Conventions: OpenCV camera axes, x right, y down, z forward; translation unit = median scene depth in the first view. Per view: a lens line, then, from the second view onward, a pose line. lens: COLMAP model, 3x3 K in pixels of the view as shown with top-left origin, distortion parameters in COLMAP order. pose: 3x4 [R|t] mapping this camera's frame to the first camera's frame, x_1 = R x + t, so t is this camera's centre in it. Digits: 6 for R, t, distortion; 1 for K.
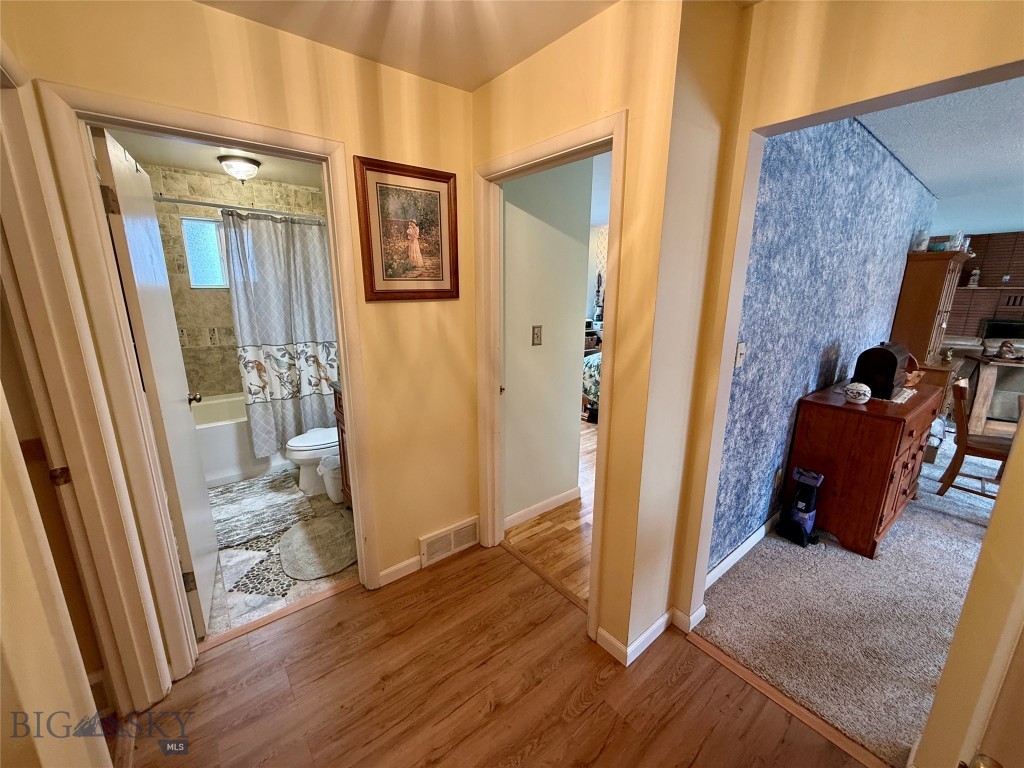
lens RADIAL K [[409.6, 0, 513.0], [0, 409.6, 383.5], [0, 0, 1]] dist [0.002930, -0.000749]
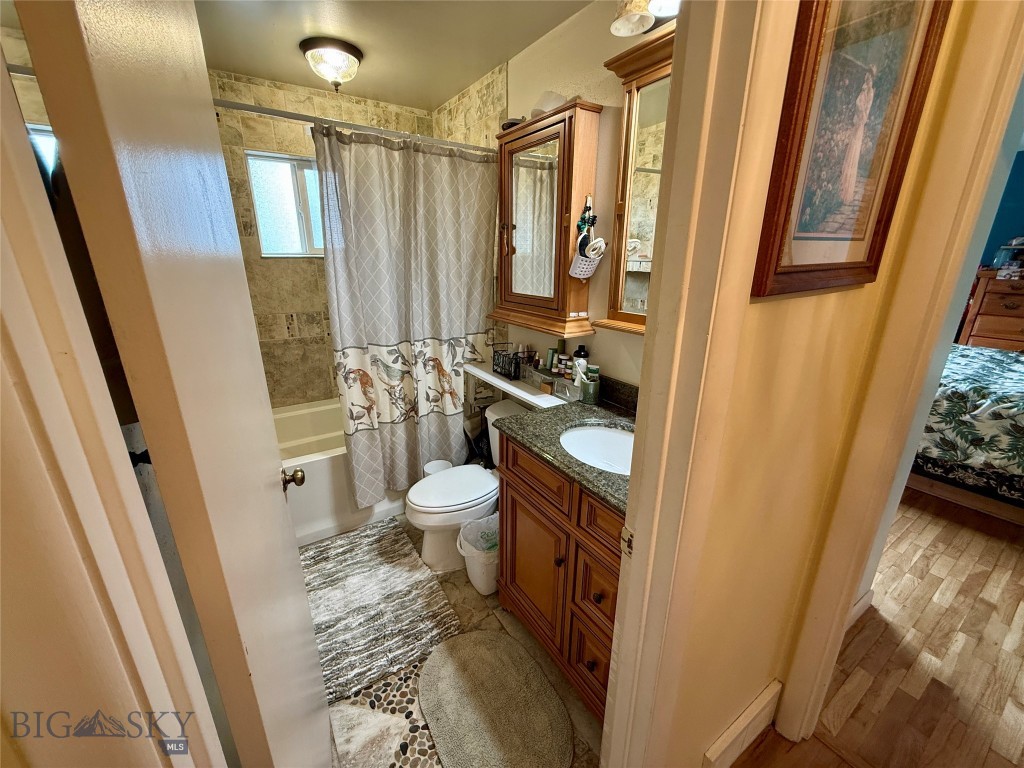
lens RADIAL K [[409.6, 0, 511.7], [0, 409.6, 382.5], [0, 0, 1]] dist [0.002930, -0.000749]
pose [[0.995066, 0.026355, -0.095646, -0.310612], [-0.019239, 0.997030, 0.074577, -0.086518], [0.097328, -0.072369, 0.992618, 0.356731]]
